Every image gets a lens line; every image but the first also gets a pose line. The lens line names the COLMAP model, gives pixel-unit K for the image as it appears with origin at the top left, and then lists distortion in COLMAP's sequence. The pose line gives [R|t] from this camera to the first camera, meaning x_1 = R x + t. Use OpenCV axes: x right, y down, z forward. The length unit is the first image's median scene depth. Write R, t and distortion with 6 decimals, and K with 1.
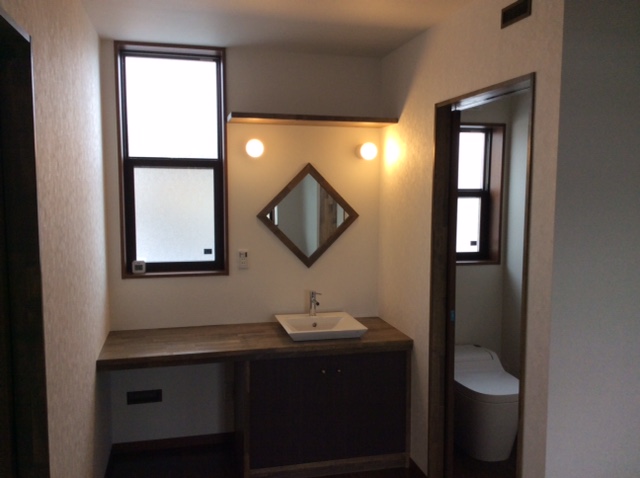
lens RADIAL K [[576.8, 0, 320.0], [0, 576.8, 239.0], [0, 0, 1]] dist [0.151367, -0.267645]
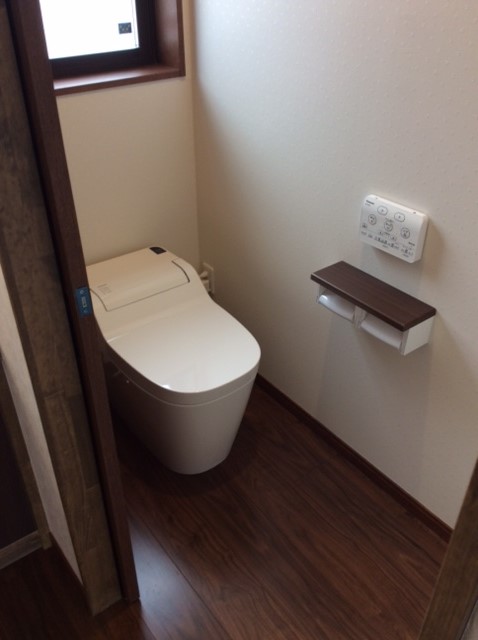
lens RADIAL K [[587.8, 0, 239.0], [0, 587.8, 320.0], [0, 0, 1]] dist [0.129852, -0.281802]
pose [[0.917887, -0.226570, 0.325807, 0.169246], [0.038022, 0.867430, 0.496104, -0.026151], [-0.395017, -0.442979, 0.804817, 0.584051]]
